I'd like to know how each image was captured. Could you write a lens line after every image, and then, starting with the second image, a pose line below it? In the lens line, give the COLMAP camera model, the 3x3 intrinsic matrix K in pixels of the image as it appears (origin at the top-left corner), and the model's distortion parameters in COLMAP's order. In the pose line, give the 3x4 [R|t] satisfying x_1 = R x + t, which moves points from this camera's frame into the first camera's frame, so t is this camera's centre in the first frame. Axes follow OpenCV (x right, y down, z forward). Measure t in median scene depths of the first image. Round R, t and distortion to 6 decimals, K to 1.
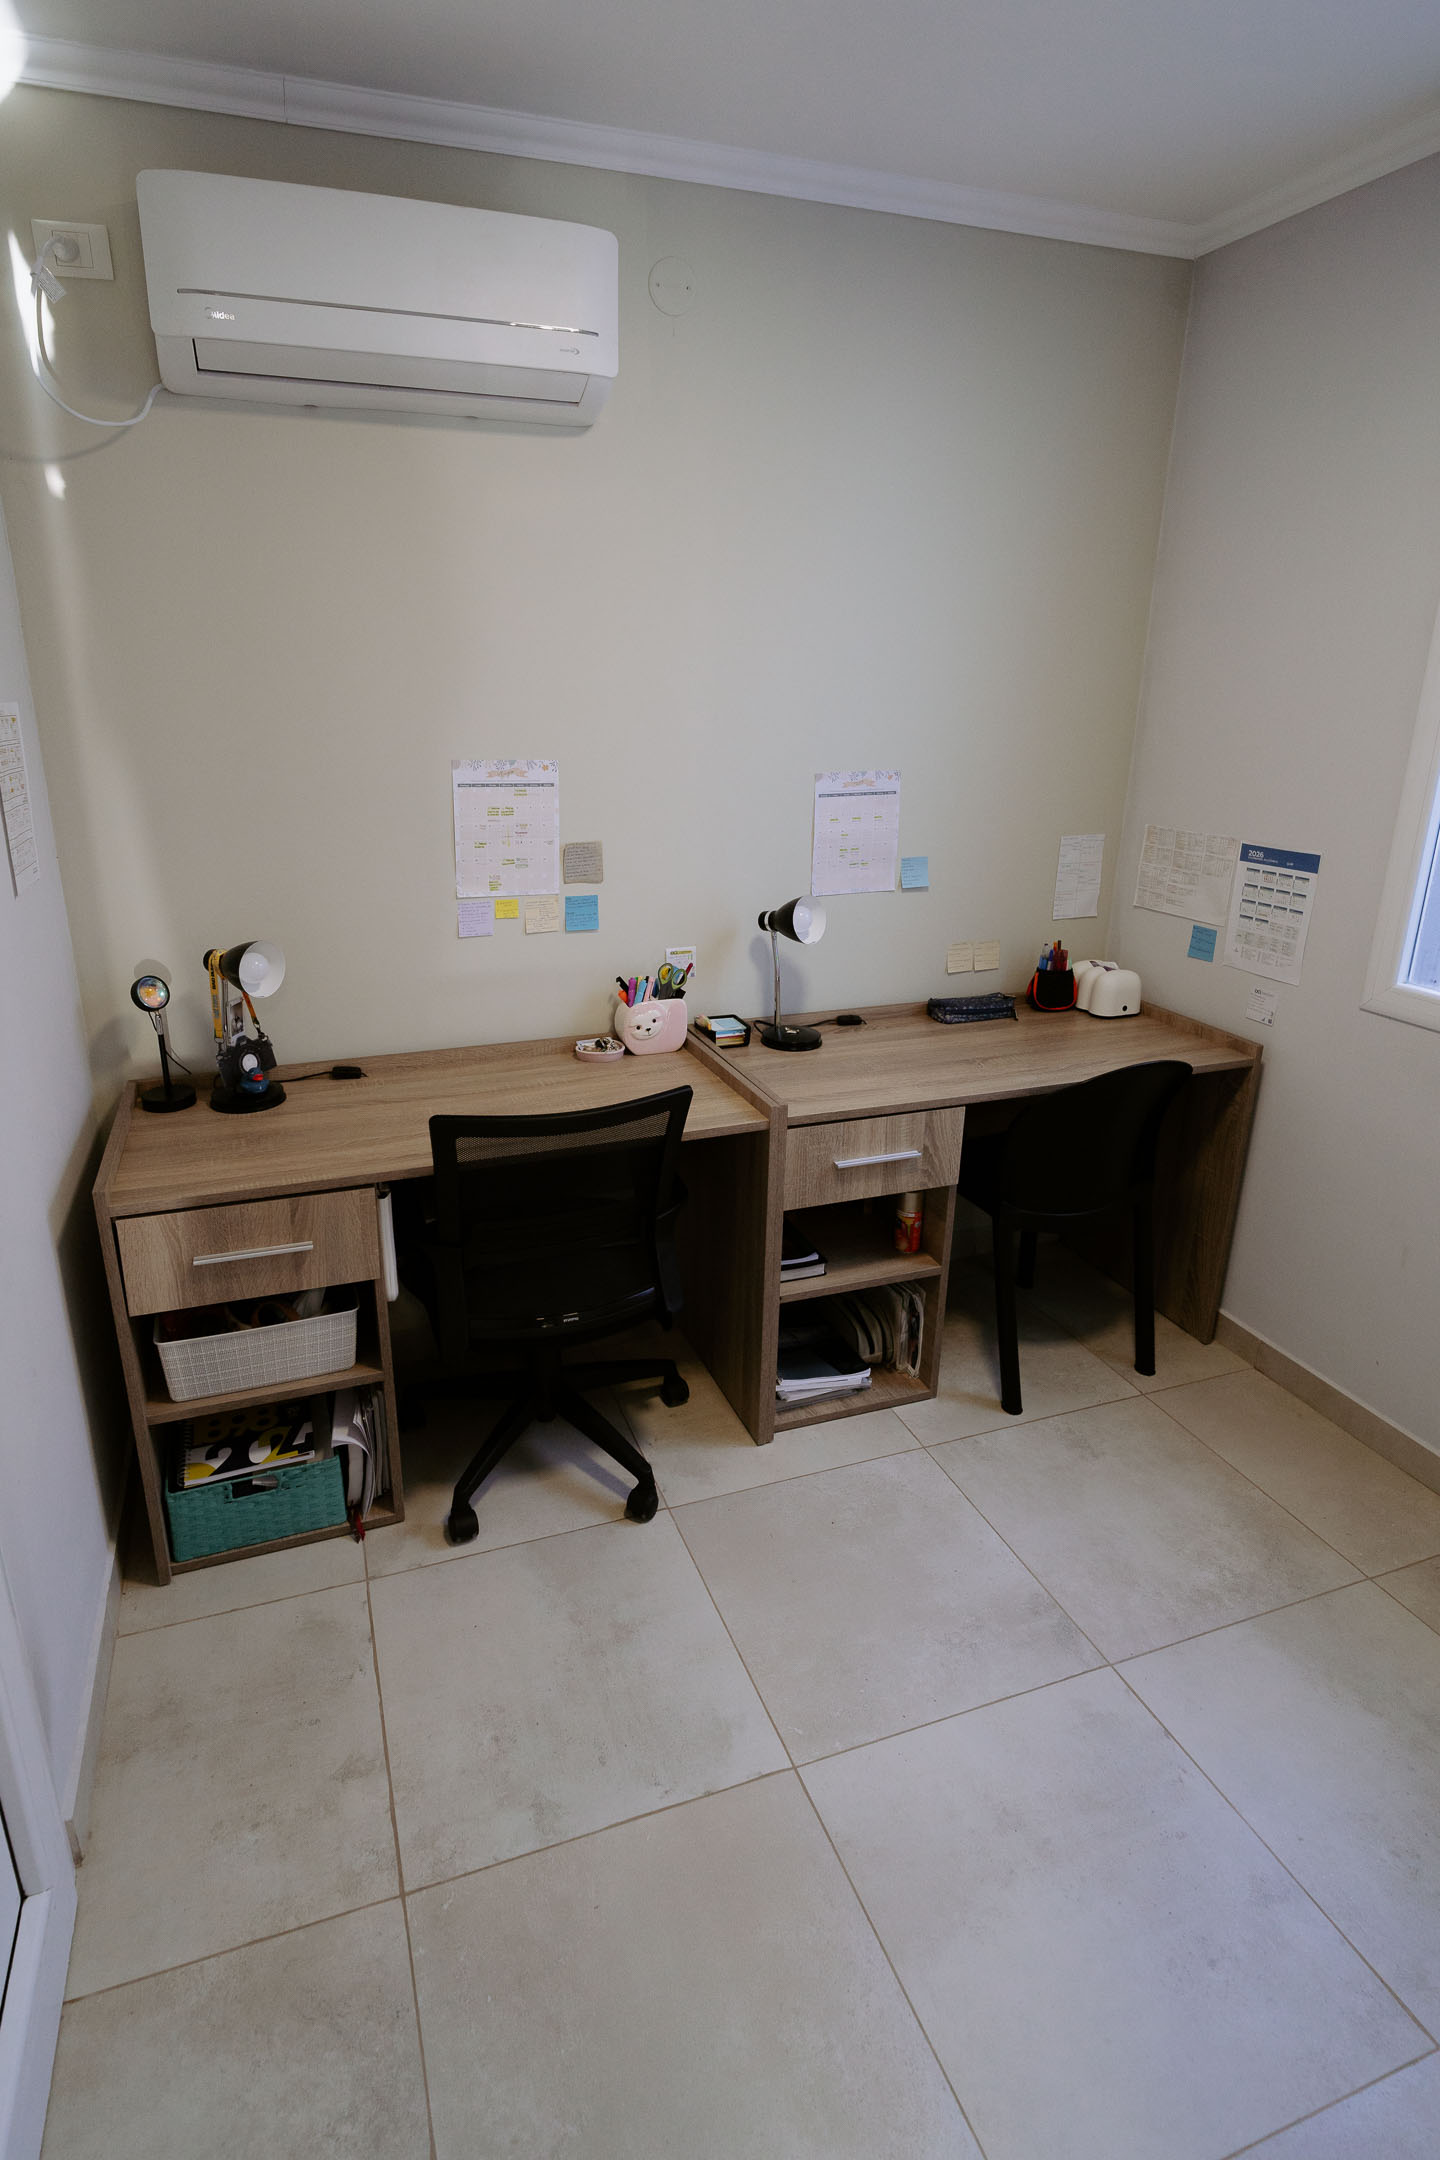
lens RADIAL K [[1126.5, 0, 667.3], [0, 1126.5, 1068.3], [0, 0, 1]] dist [0.000557, -0.001444]
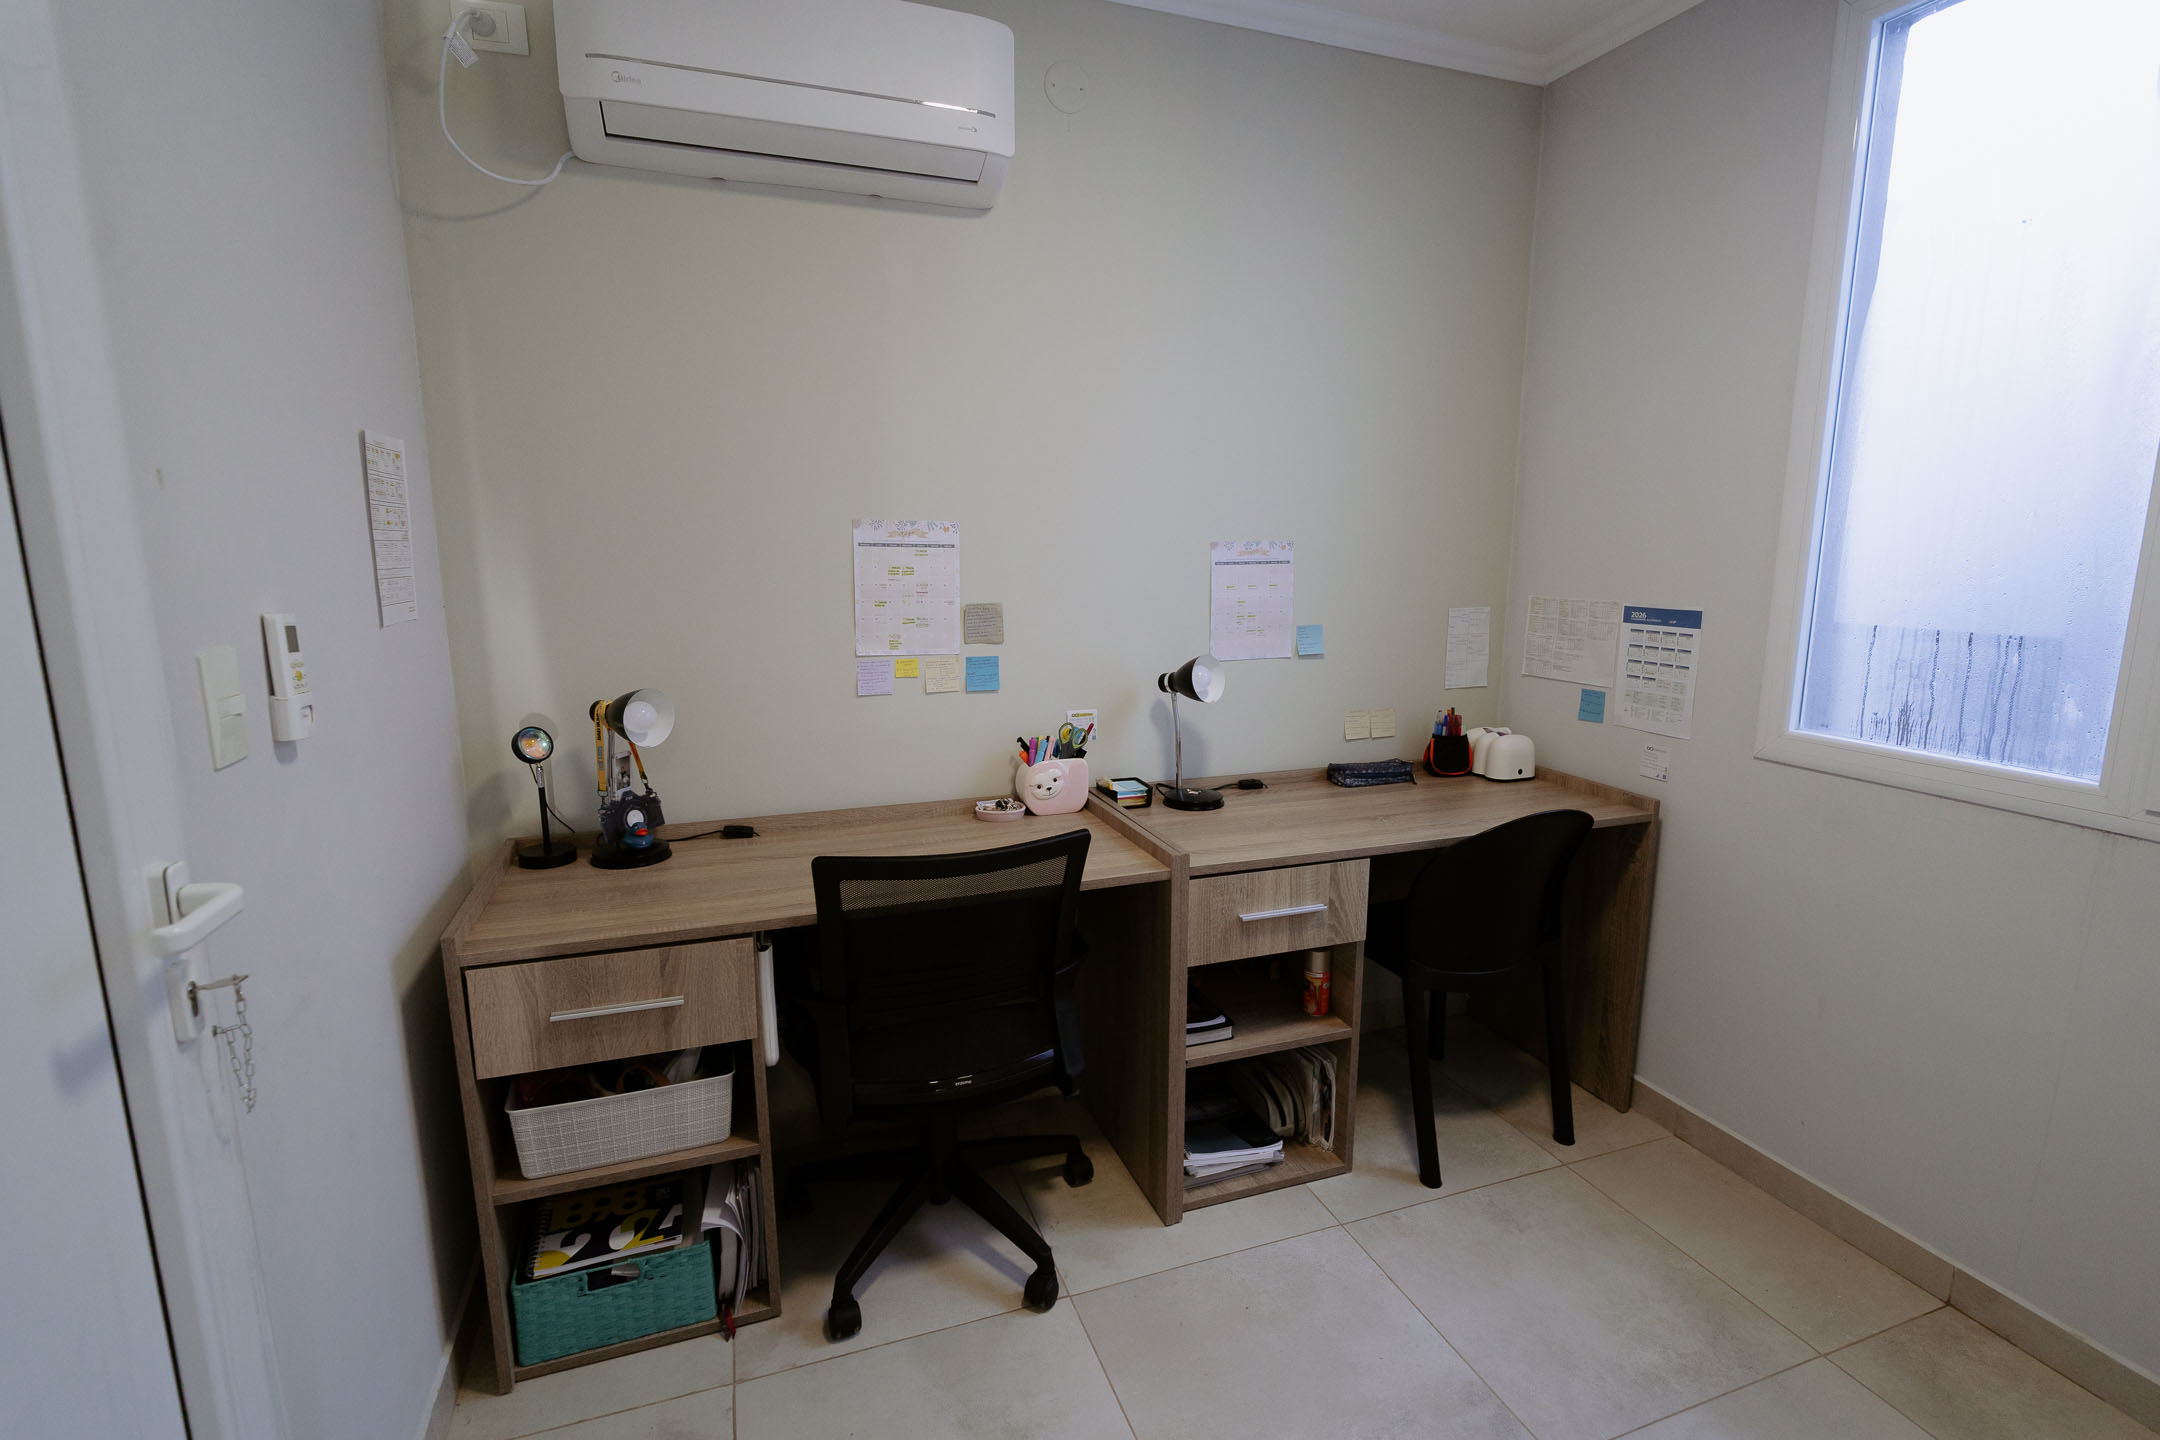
lens RADIAL K [[1052.0, 0, 1112.6], [0, 1052.0, 750.0], [0, 0, 1]] dist [-0.001357, -0.003139]
pose [[0.999565, -0.006848, 0.028686, 0.014060], [0.010493, 0.991602, -0.128898, 0.056270], [-0.027562, 0.129143, 0.991243, 0.082774]]
